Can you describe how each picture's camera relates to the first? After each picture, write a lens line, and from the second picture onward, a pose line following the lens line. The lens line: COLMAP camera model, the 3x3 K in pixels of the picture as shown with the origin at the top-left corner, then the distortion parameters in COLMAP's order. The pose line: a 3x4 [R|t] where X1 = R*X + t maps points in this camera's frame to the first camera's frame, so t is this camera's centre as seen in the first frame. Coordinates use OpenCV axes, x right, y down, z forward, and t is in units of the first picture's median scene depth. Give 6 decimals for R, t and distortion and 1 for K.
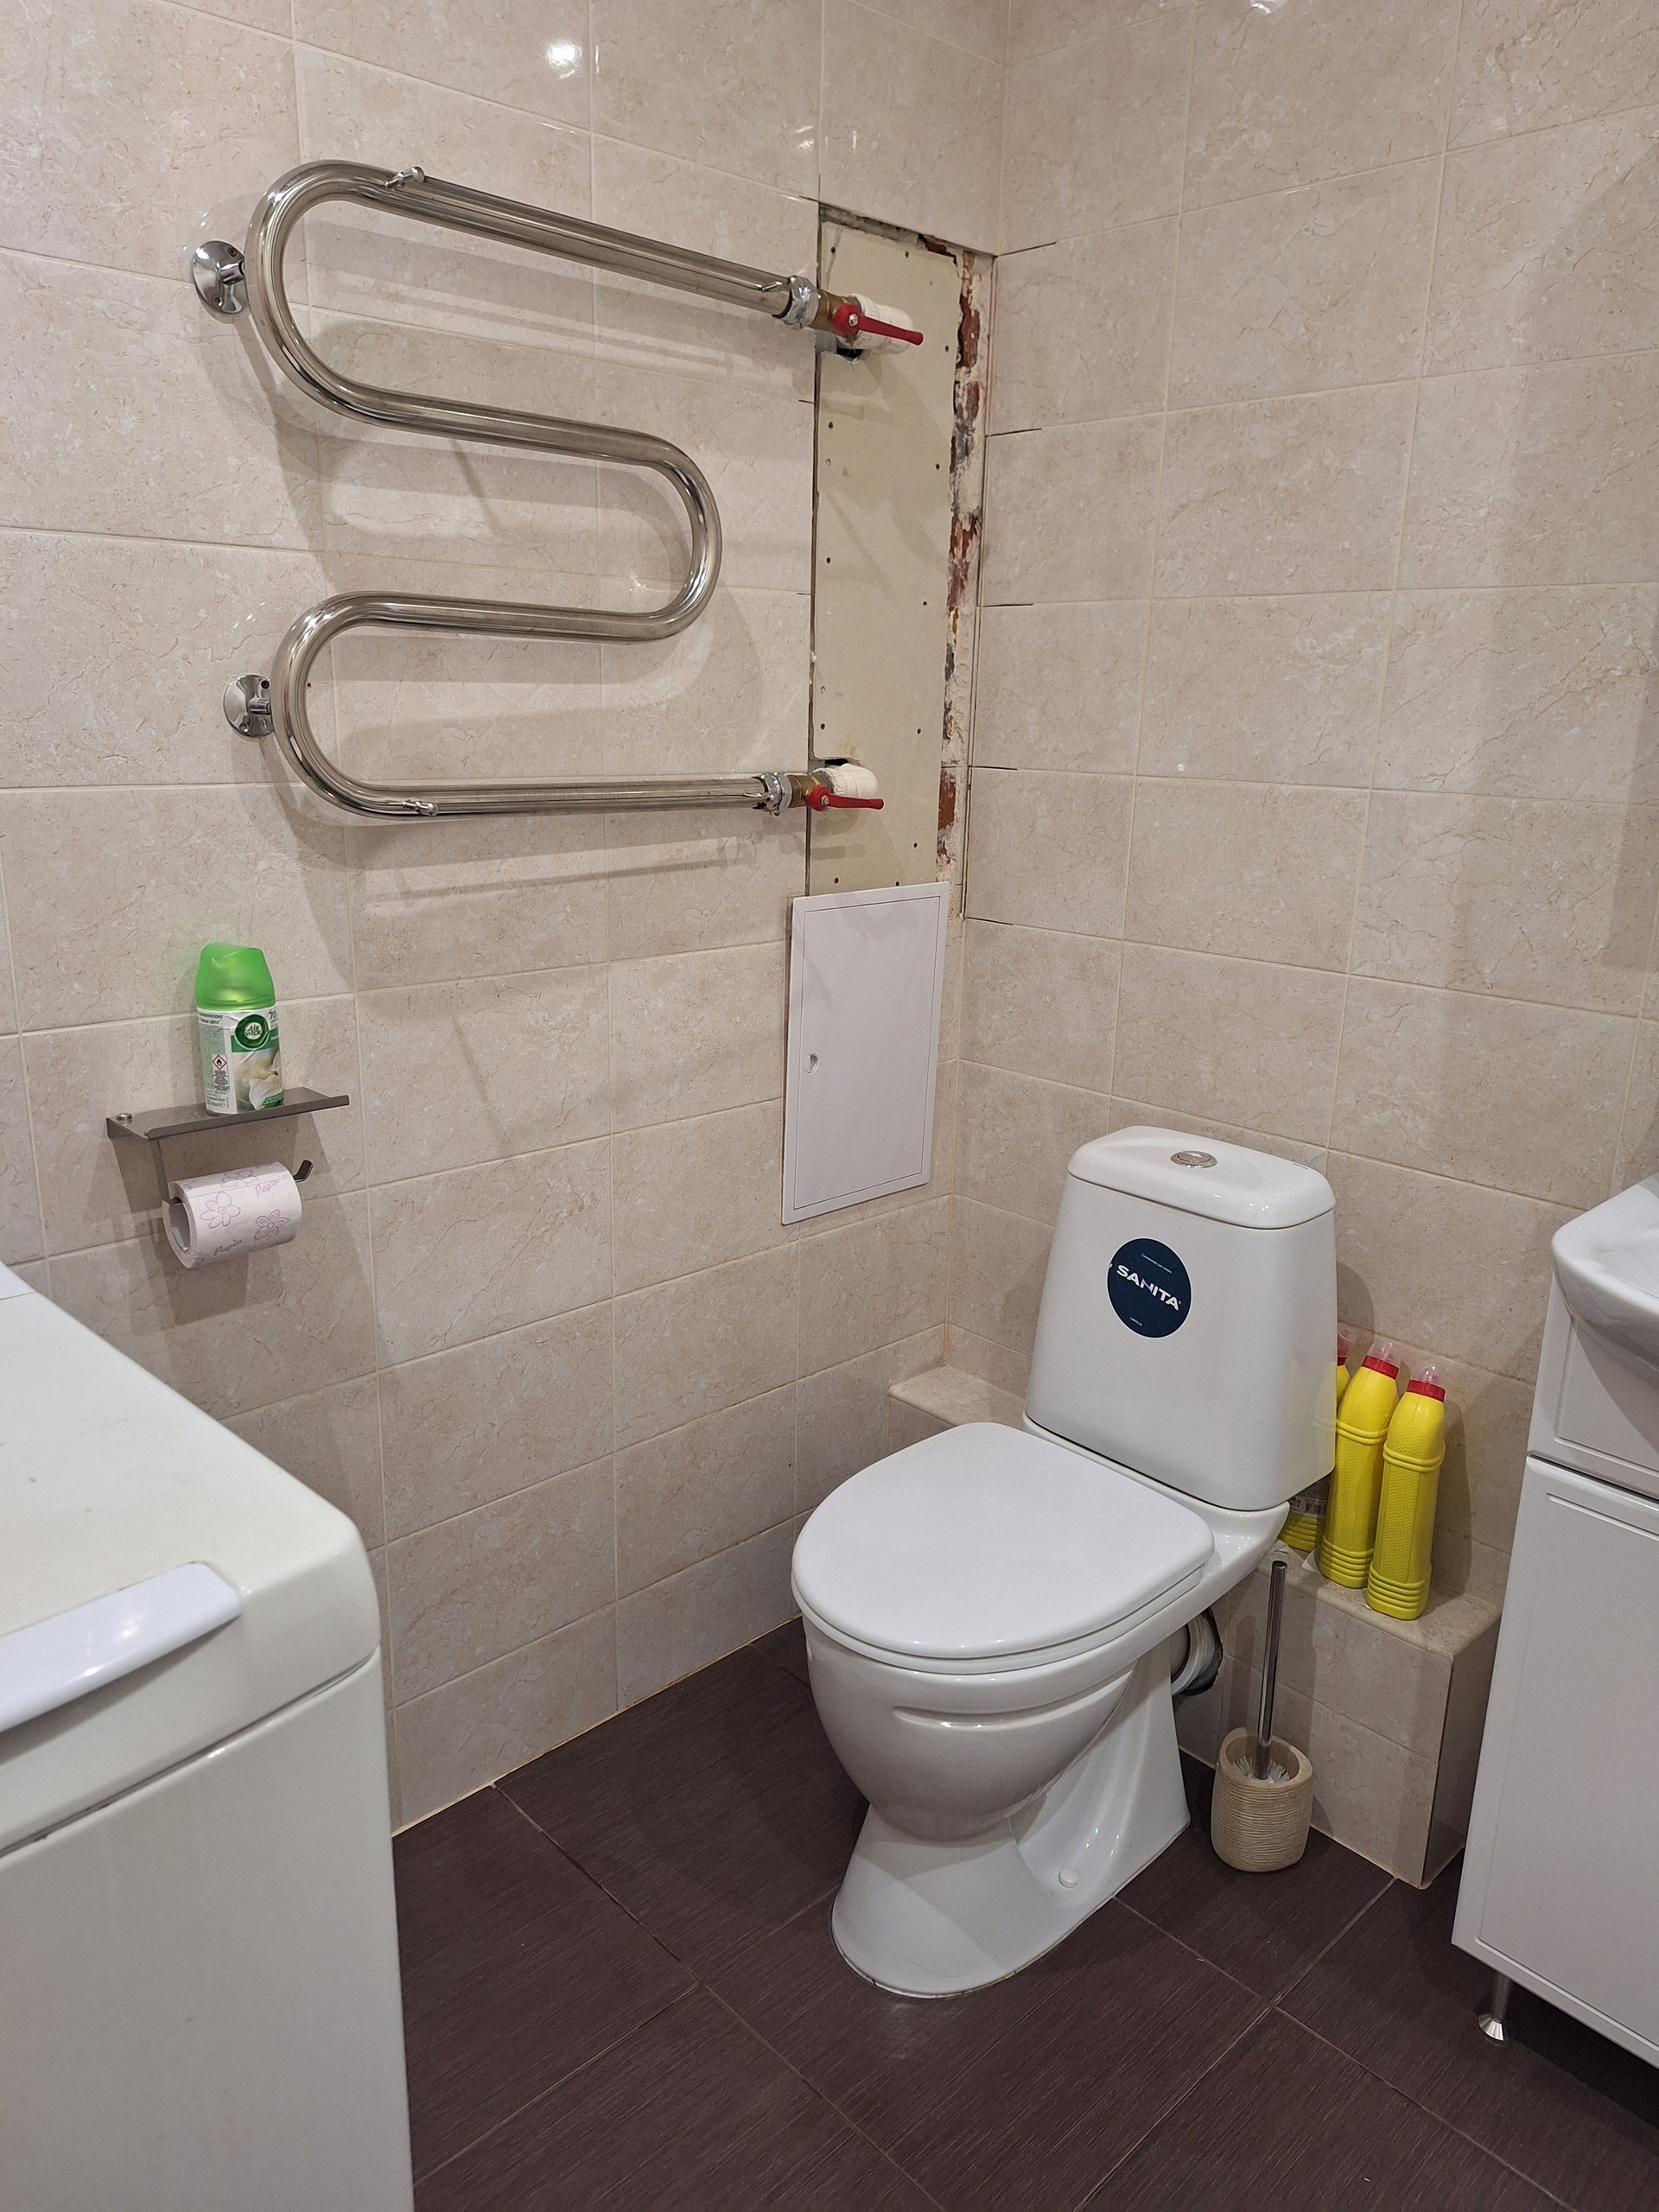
lens RADIAL K [[1512.9, 0, 829.5], [0, 1512.9, 1106.0], [0, 0, 1]] dist [0.005236, -0.008836]
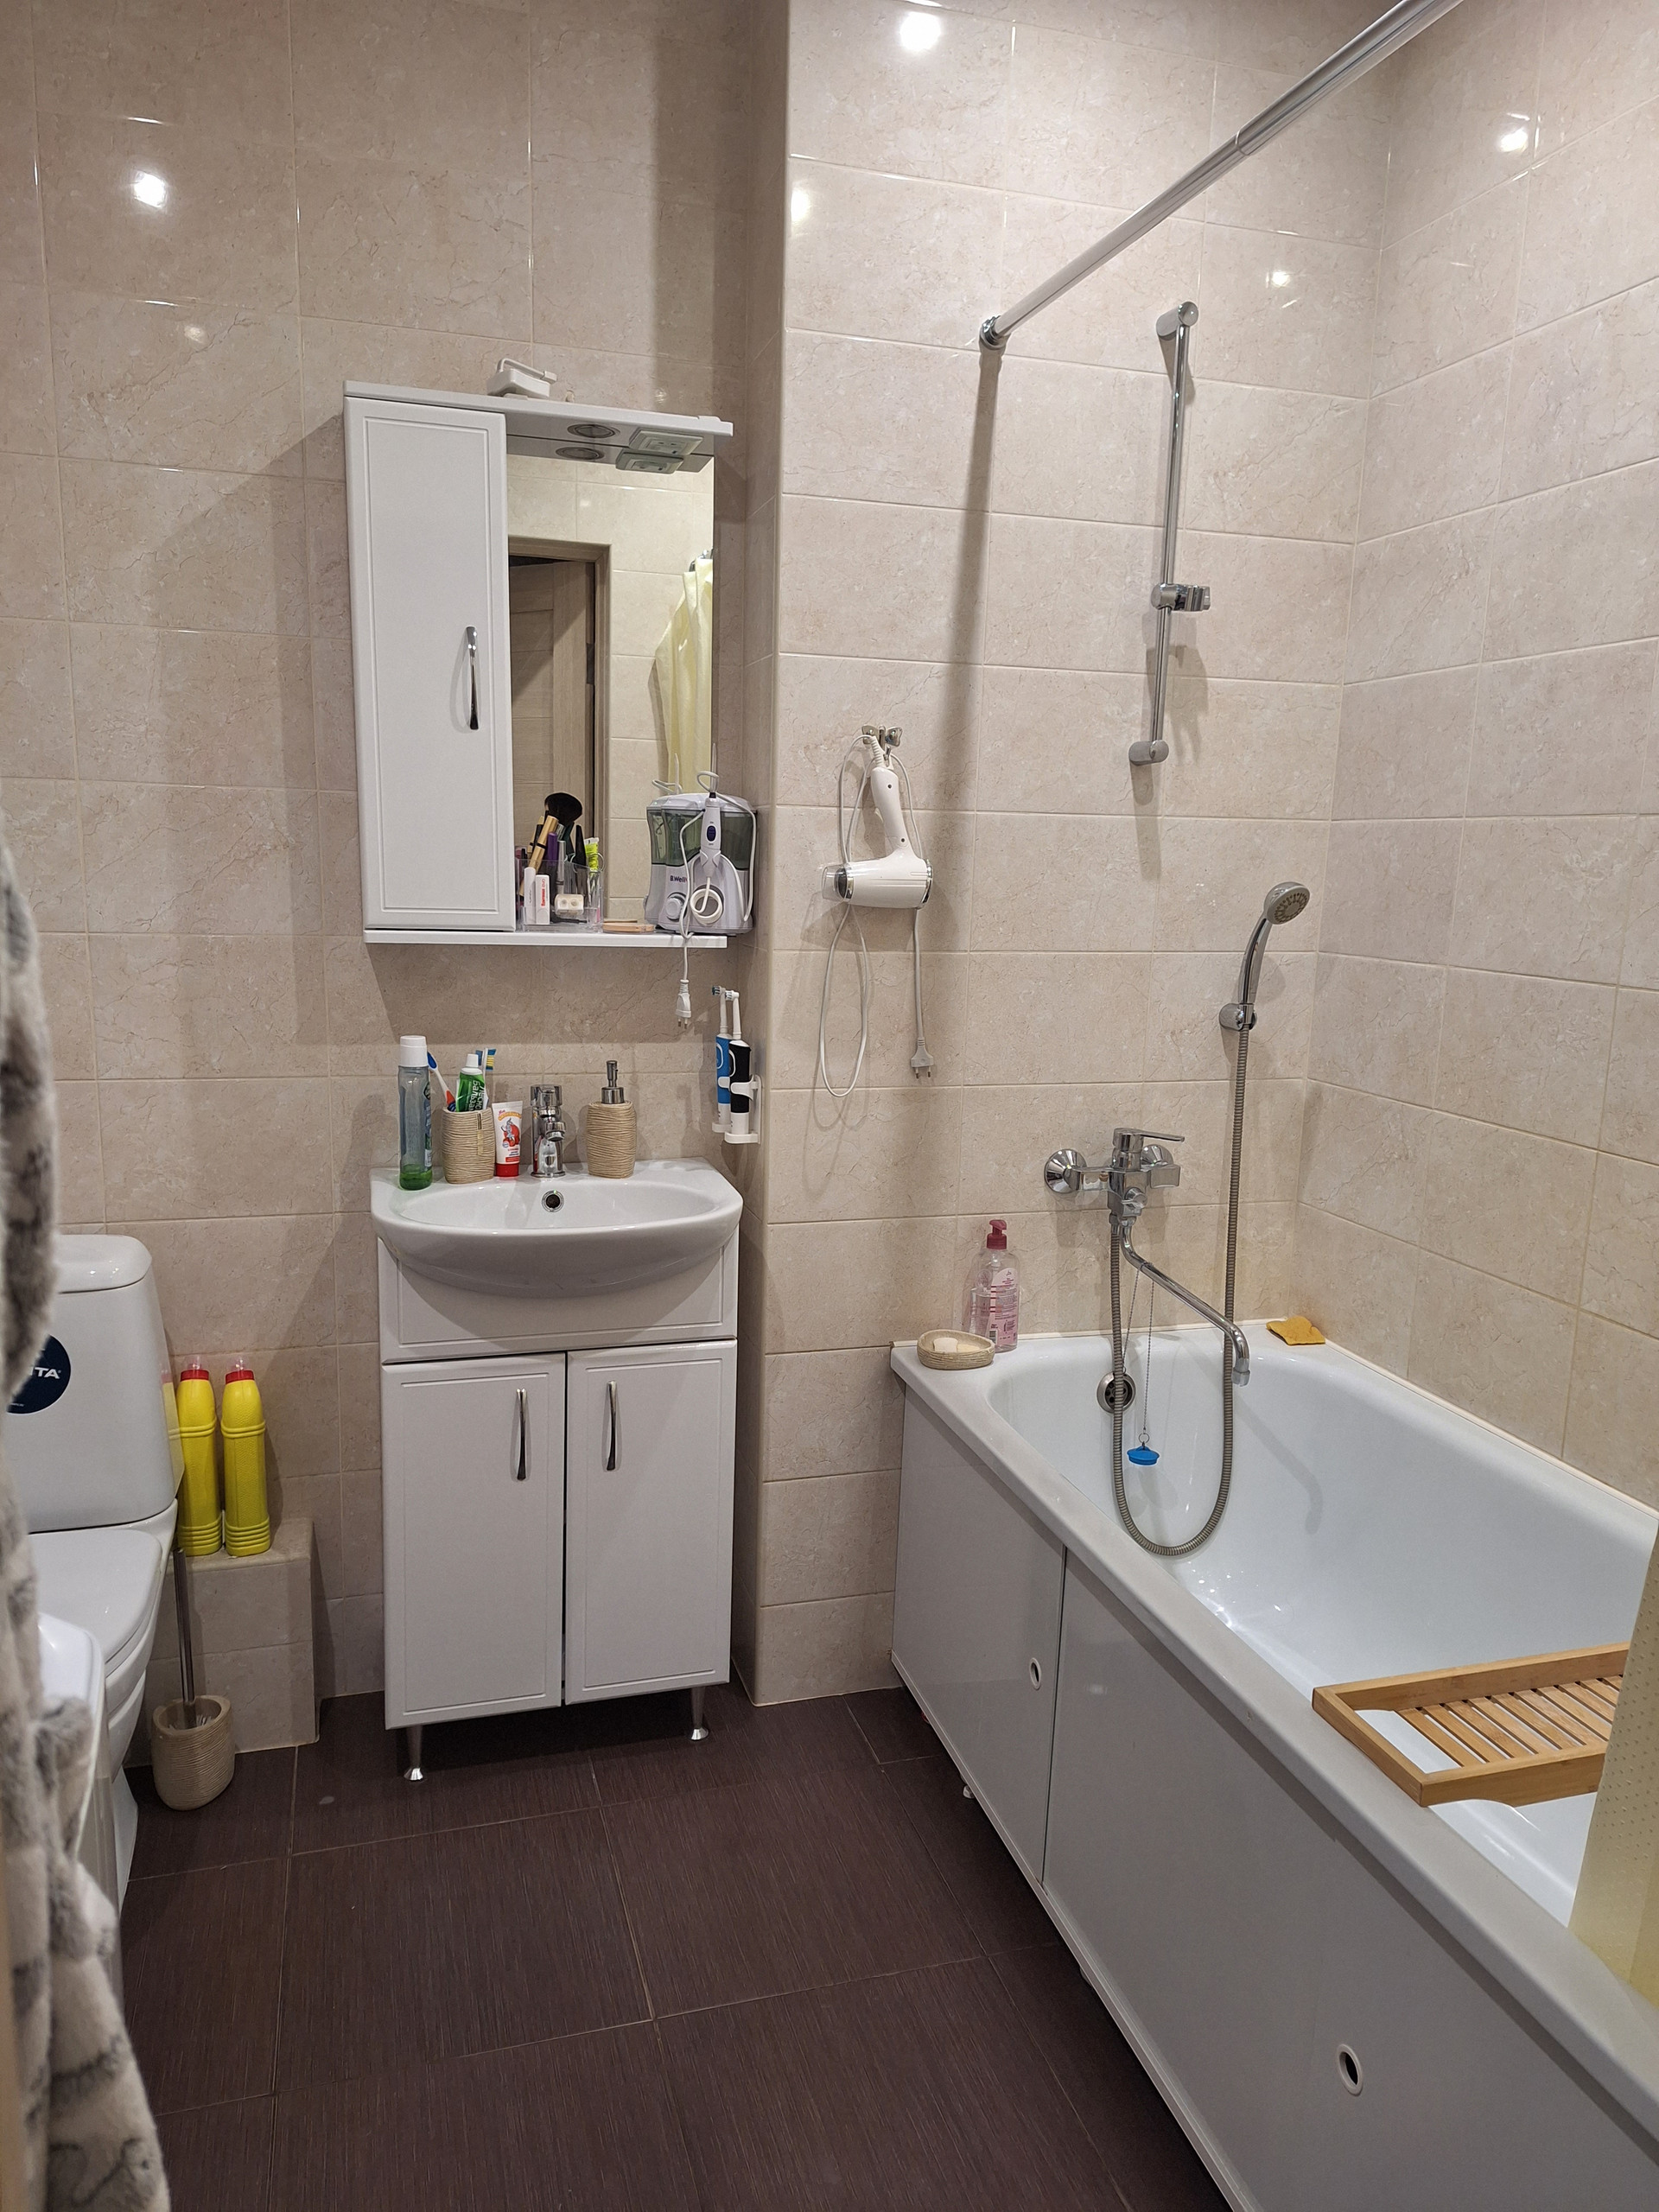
lens RADIAL K [[1512.9, 0, 829.5], [0, 1512.9, 1106.0], [0, 0, 1]] dist [0.005236, -0.008836]
pose [[0.464304, -0.166244, 0.869934, -0.492910], [0.211042, 0.974700, 0.073627, -0.033147], [-0.860165, 0.149408, 0.487642, -0.127816]]
